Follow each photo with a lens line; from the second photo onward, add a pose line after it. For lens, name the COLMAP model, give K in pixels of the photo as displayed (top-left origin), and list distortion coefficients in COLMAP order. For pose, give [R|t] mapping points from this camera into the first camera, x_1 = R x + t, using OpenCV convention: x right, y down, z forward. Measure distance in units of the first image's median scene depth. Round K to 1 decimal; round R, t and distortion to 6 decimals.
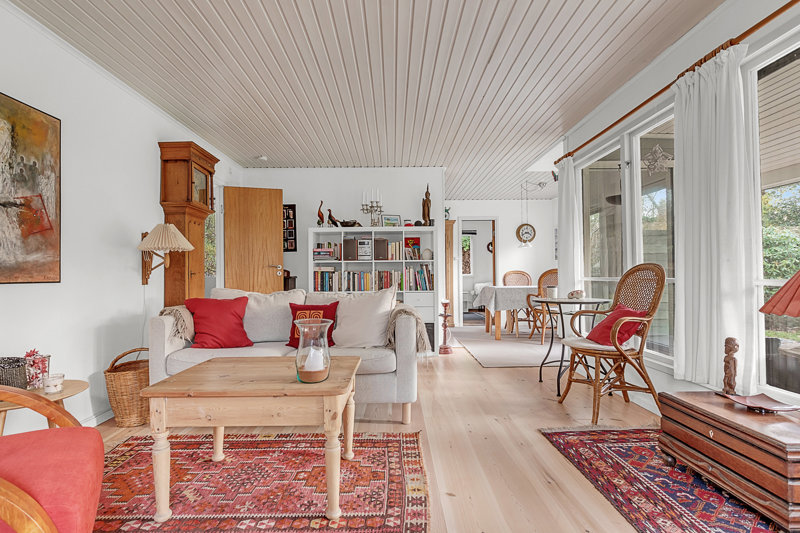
lens RADIAL K [[397.3, 0, 395.7], [0, 397.3, 269.8], [0, 0, 1]] dist [0.002585, 0.000277]
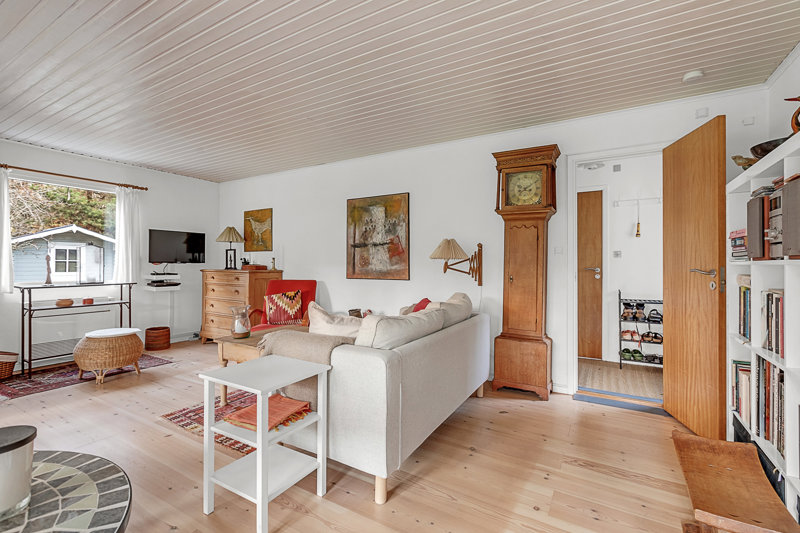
lens RADIAL K [[366.5, 0, 397.7], [0, 366.5, 264.3], [0, 0, 1]] dist [0.001790, -0.000018]
pose [[-0.516671, 0.008735, -0.856140, 0.682071], [0.011479, 0.999929, 0.003275, -0.051241], [0.856107, -0.008135, -0.516734, 1.938228]]
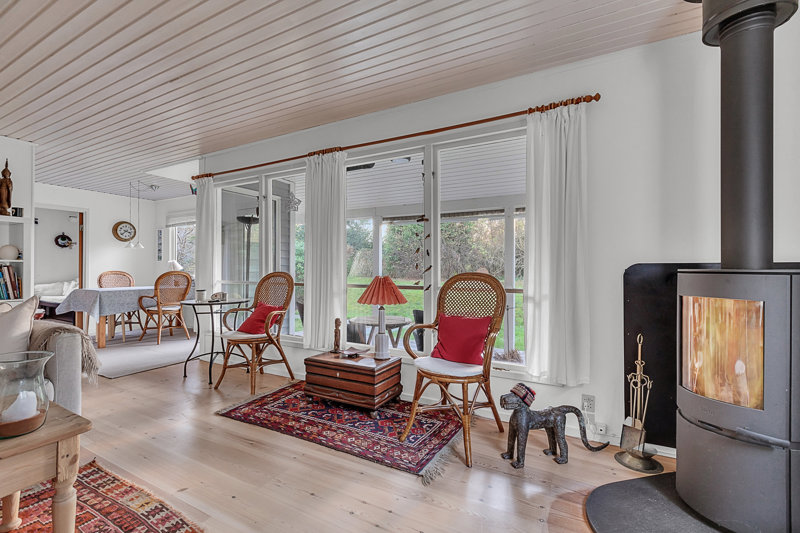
lens RADIAL K [[359.3, 0, 400.0], [0, 359.3, 266.5], [0, 0, 1]] dist [0.001229, 0.000163]
pose [[0.486845, 0.014831, 0.873363, -0.354789], [-0.016879, 0.999829, -0.007570, -0.042157], [-0.873326, -0.011056, 0.487012, -0.000049]]
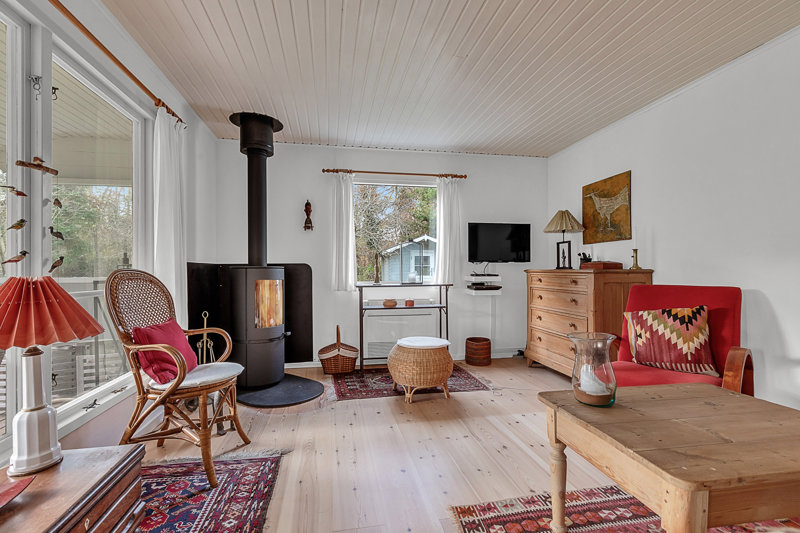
lens RADIAL K [[354.6, 0, 395.4], [0, 354.6, 271.1], [0, 0, 1]] dist [0.002047, 0.000344]
pose [[-0.986097, 0.013262, -0.165642, 0.273151], [0.015426, 0.999812, -0.011782, -0.009994], [0.165454, -0.014173, -0.986116, 1.310787]]
